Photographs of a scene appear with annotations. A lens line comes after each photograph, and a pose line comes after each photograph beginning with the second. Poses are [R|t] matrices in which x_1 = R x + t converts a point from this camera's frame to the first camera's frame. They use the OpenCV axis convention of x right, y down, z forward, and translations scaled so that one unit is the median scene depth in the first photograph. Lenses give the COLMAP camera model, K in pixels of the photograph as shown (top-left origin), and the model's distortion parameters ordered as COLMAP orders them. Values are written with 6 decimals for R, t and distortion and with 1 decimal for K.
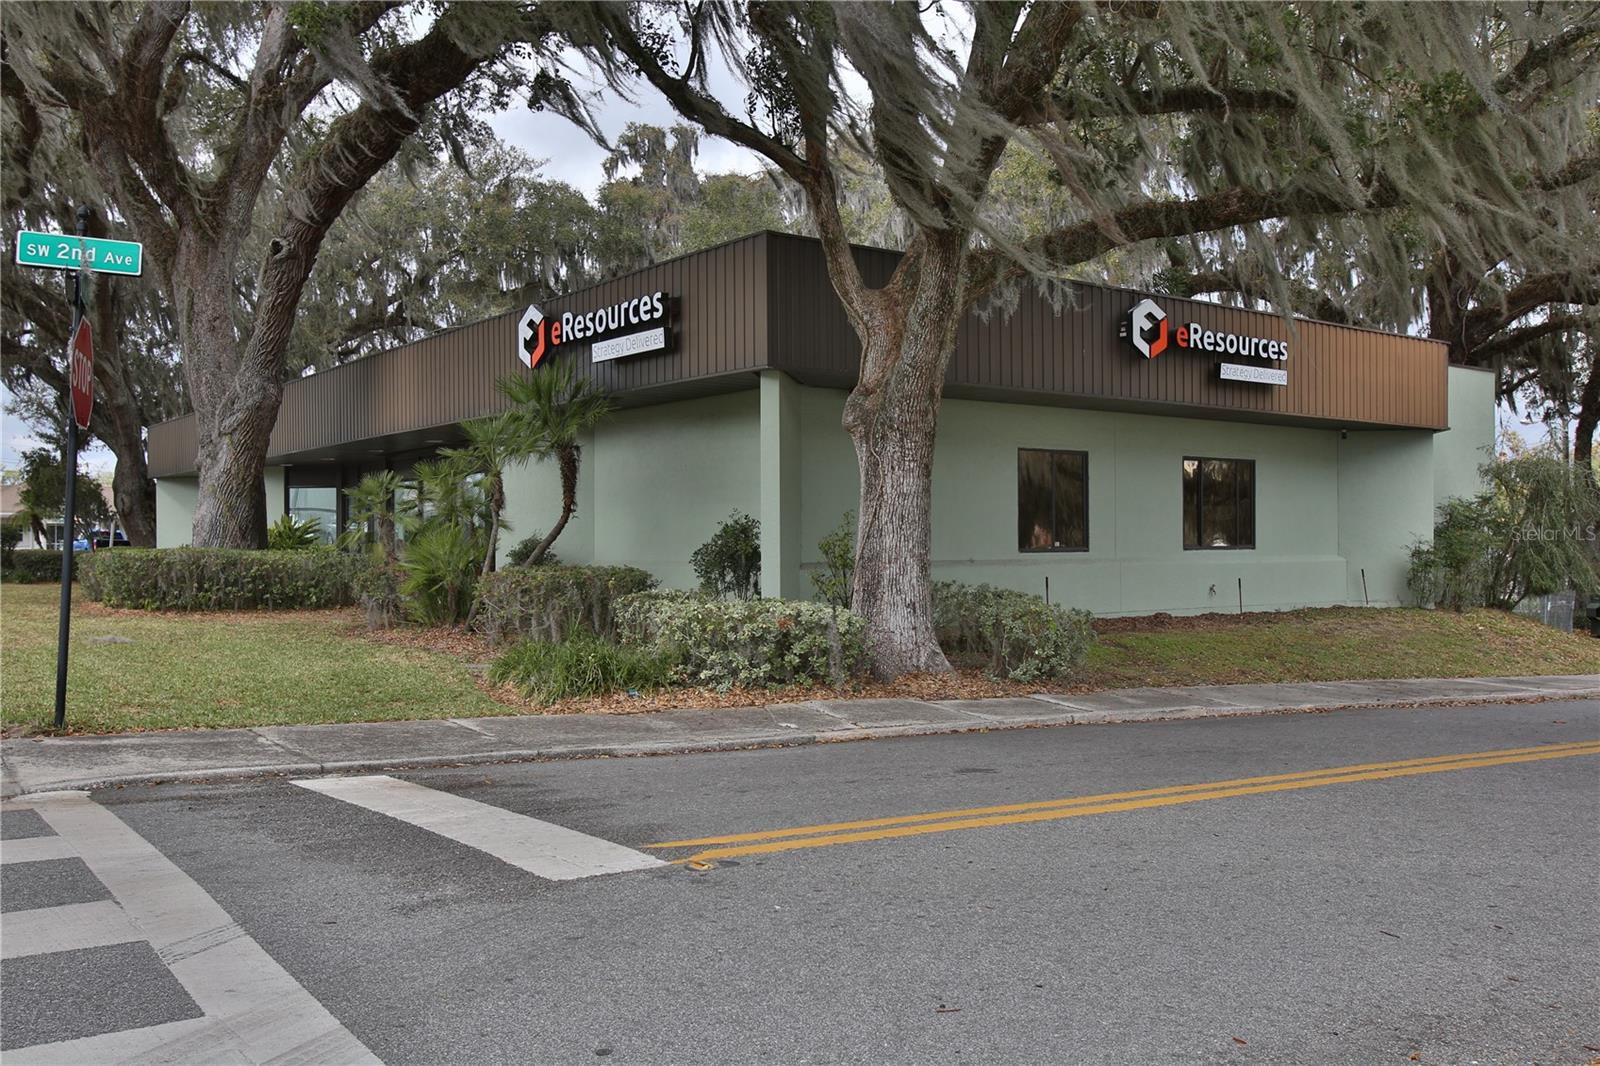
lens RADIAL K [[1352.5, 0, 800.2], [0, 1352.5, 535.2], [0, 0, 1]] dist [0.001877, -0.015097]
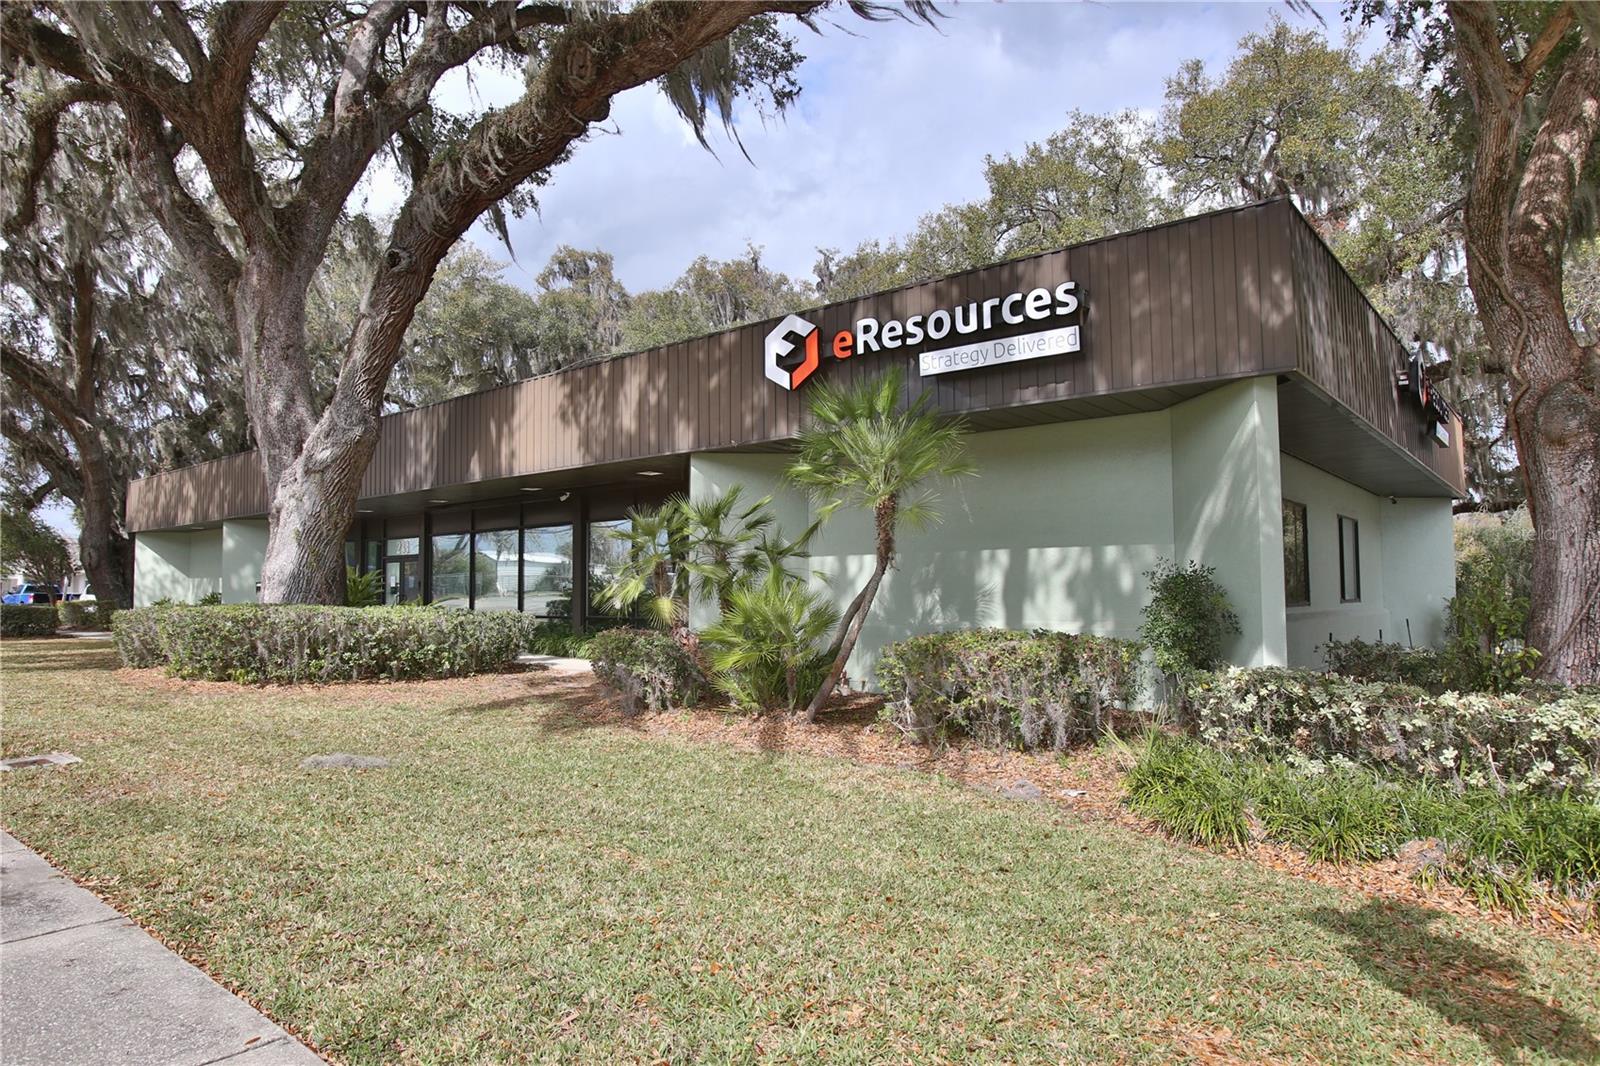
lens RADIAL K [[961.6, 0, 801.0], [0, 961.6, 536.1], [0, 0, 1]] dist [-0.040335, 0.007445]
pose [[0.973536, 0.013798, 0.228115, -0.289784], [-0.000726, 0.998357, -0.057289, 0.000907], [-0.228531, 0.055607, 0.971947, 0.378841]]
